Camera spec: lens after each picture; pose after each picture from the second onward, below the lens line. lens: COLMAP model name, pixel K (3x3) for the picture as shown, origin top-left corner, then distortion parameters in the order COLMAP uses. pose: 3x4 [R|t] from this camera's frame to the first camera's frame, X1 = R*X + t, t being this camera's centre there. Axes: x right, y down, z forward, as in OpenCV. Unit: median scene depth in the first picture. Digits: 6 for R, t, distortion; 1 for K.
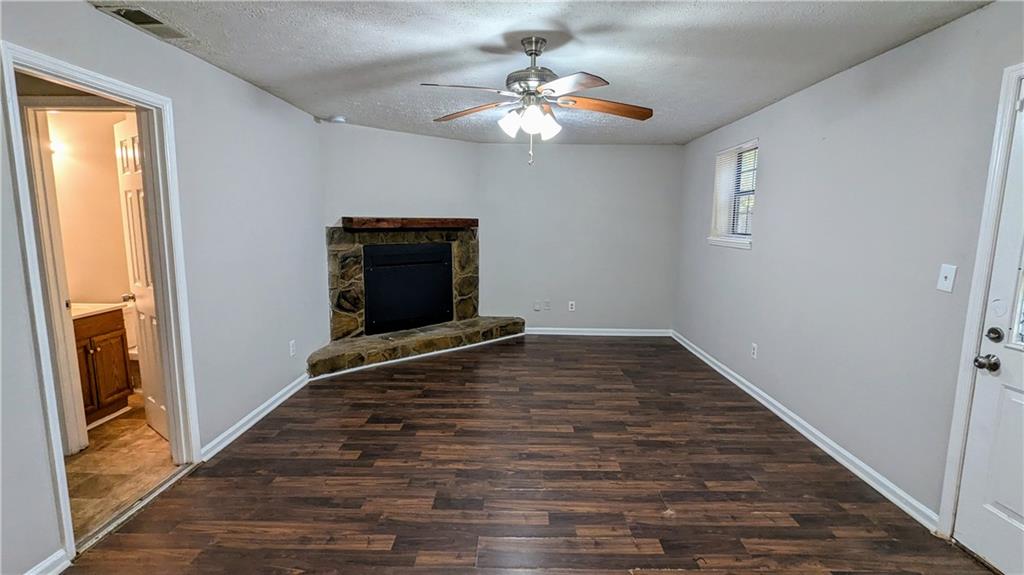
lens RADIAL K [[485.1, 0, 514.2], [0, 485.1, 288.8], [0, 0, 1]] dist [0.000492, 0.000337]
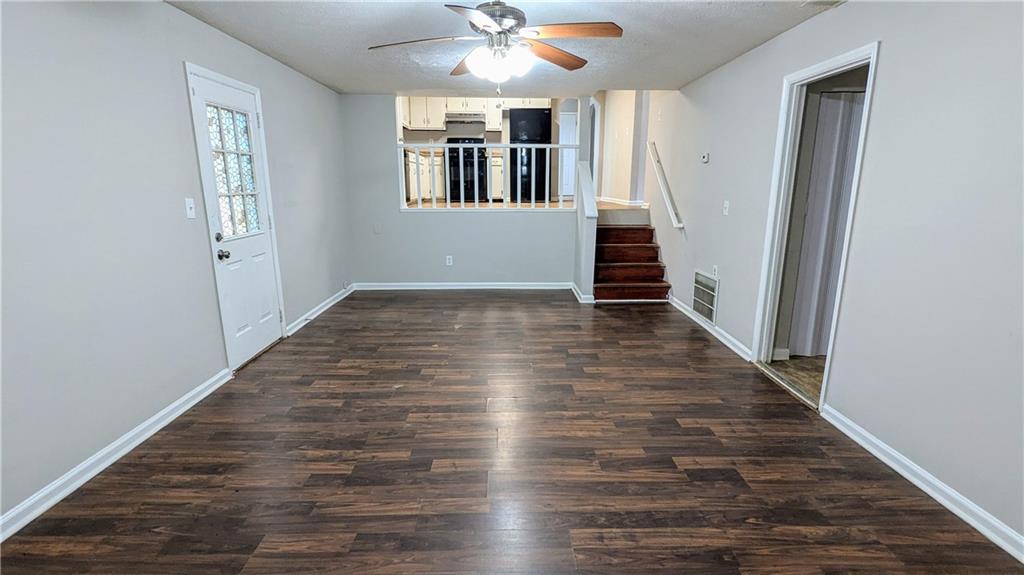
lens RADIAL K [[485.1, 0, 514.2], [0, 485.1, 288.8], [0, 0, 1]] dist [0.000492, 0.000337]
pose [[-0.999538, -0.005627, -0.029885, 0.029860], [-0.015609, 0.938327, 0.345397, -0.227791], [0.026098, 0.345704, -0.937981, 1.844701]]
